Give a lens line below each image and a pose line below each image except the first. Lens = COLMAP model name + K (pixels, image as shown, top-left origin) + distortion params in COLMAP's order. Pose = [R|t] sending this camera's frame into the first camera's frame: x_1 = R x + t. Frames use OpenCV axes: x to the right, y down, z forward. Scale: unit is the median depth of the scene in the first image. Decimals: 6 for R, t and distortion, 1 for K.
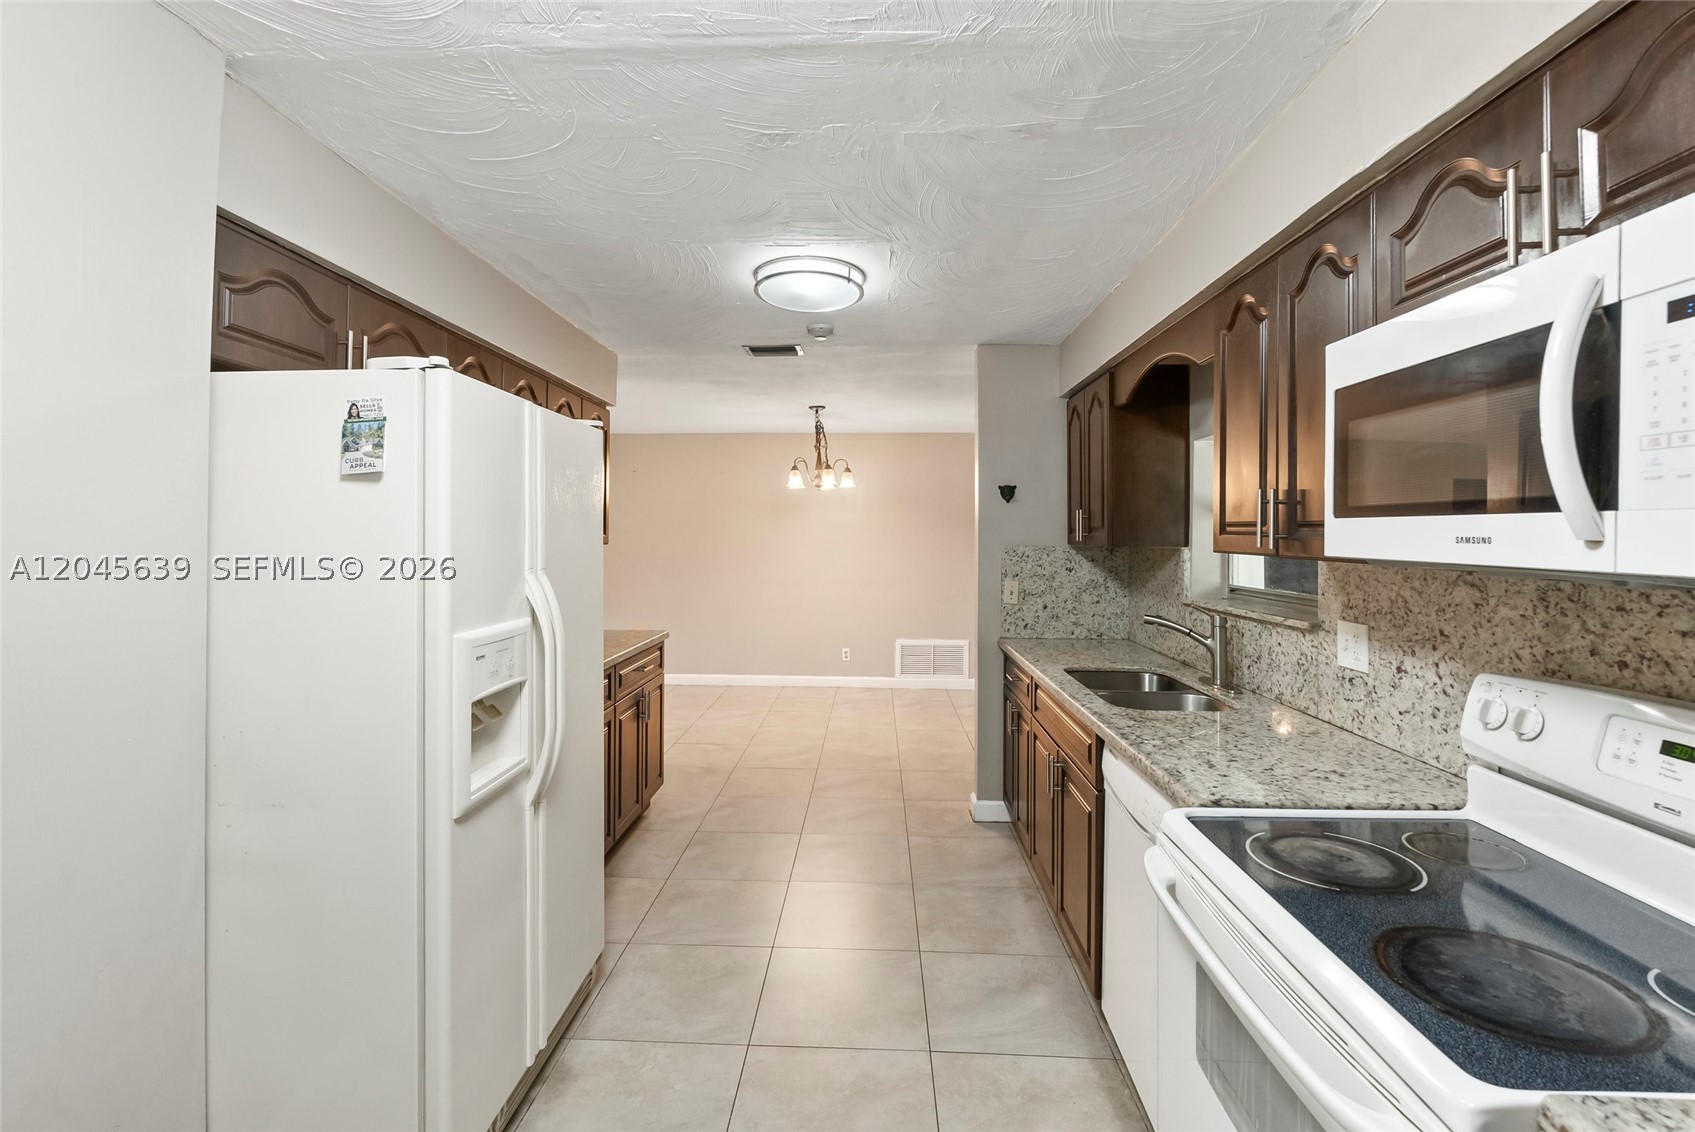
lens RADIAL K [[757.1, 0, 853.6], [0, 757.1, 525.6], [0, 0, 1]] dist [-0.005075, -0.000695]
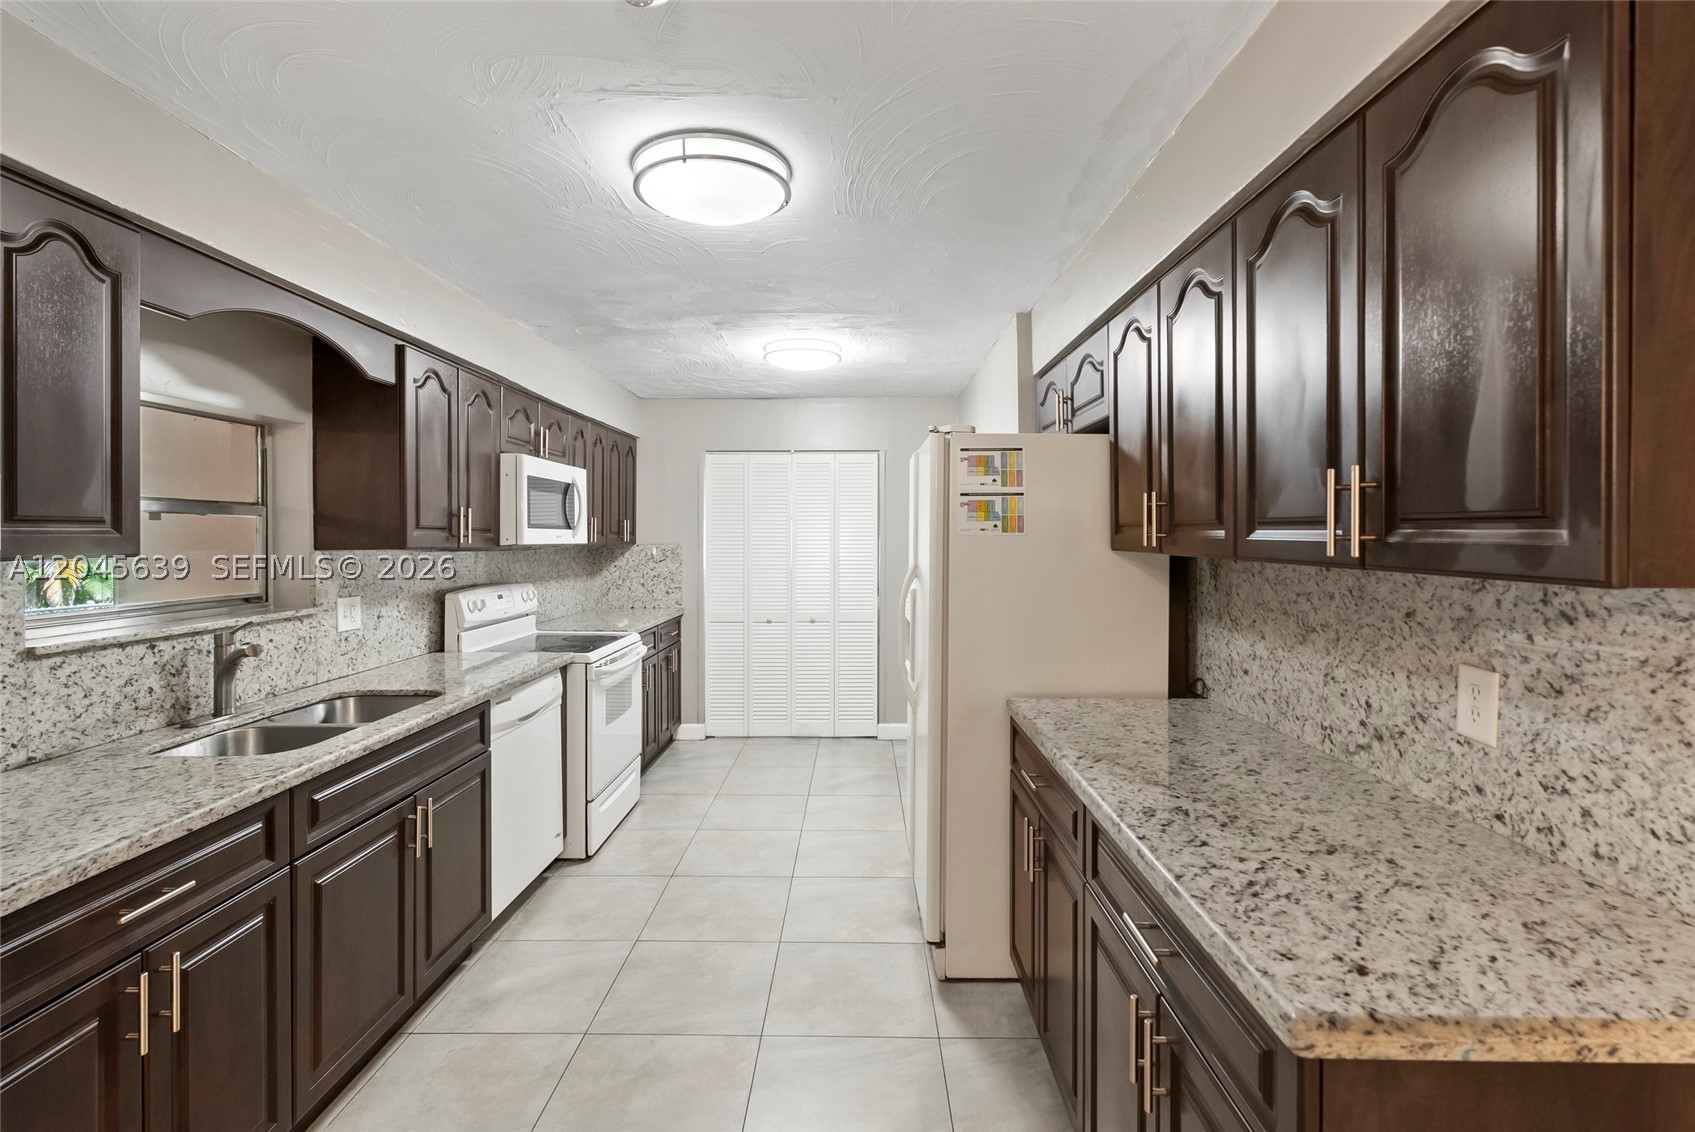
lens RADIAL K [[757.1, 0, 853.1], [0, 757.1, 534.6], [0, 0, 1]] dist [-0.005075, -0.000695]
pose [[-0.999809, -0.002979, -0.019291, -0.247221], [-0.002740, 0.999920, -0.012383, 0.025934], [0.019326, -0.012328, -0.999737, 2.375787]]
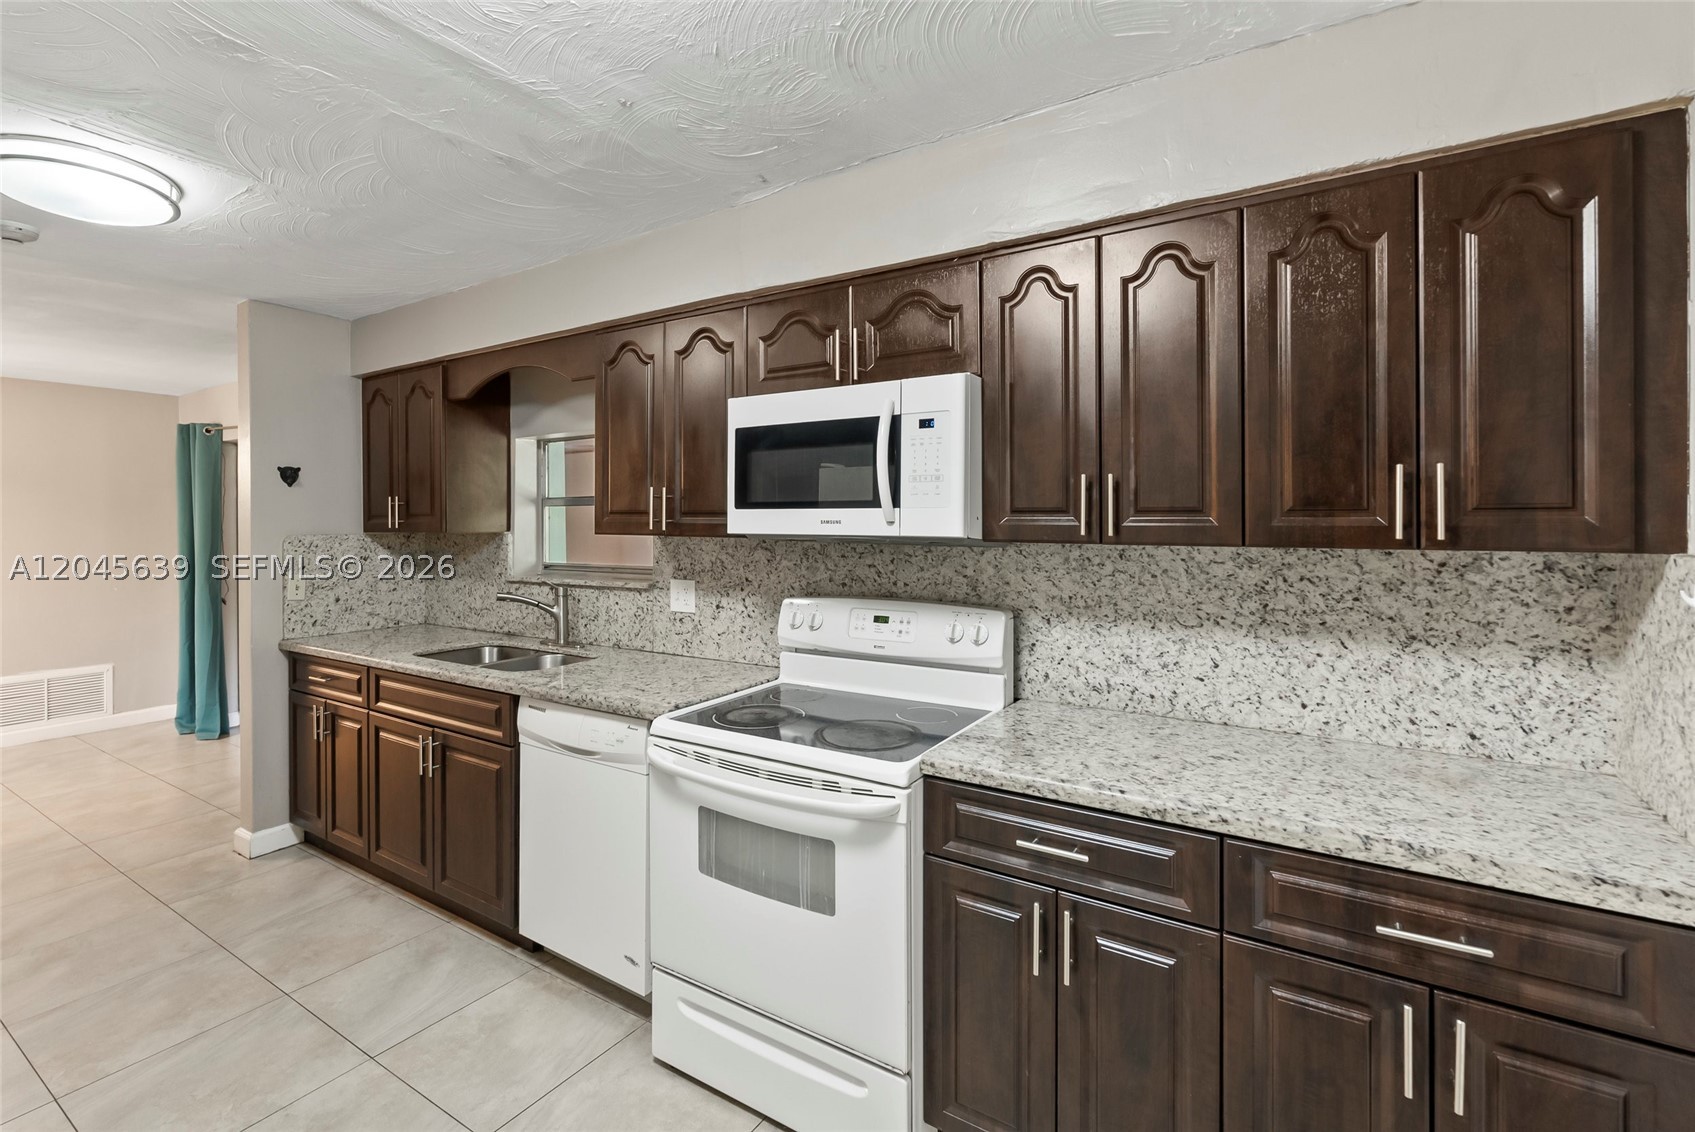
lens RADIAL K [[757.1, 0, 828.3], [0, 757.1, 522.7], [0, 0, 1]] dist [-0.005075, -0.000695]
pose [[0.516608, -0.011740, 0.856142, -0.429912], [-0.001595, 0.999891, 0.014673, -0.003575], [-0.856221, -0.008946, 0.516533, 0.008574]]
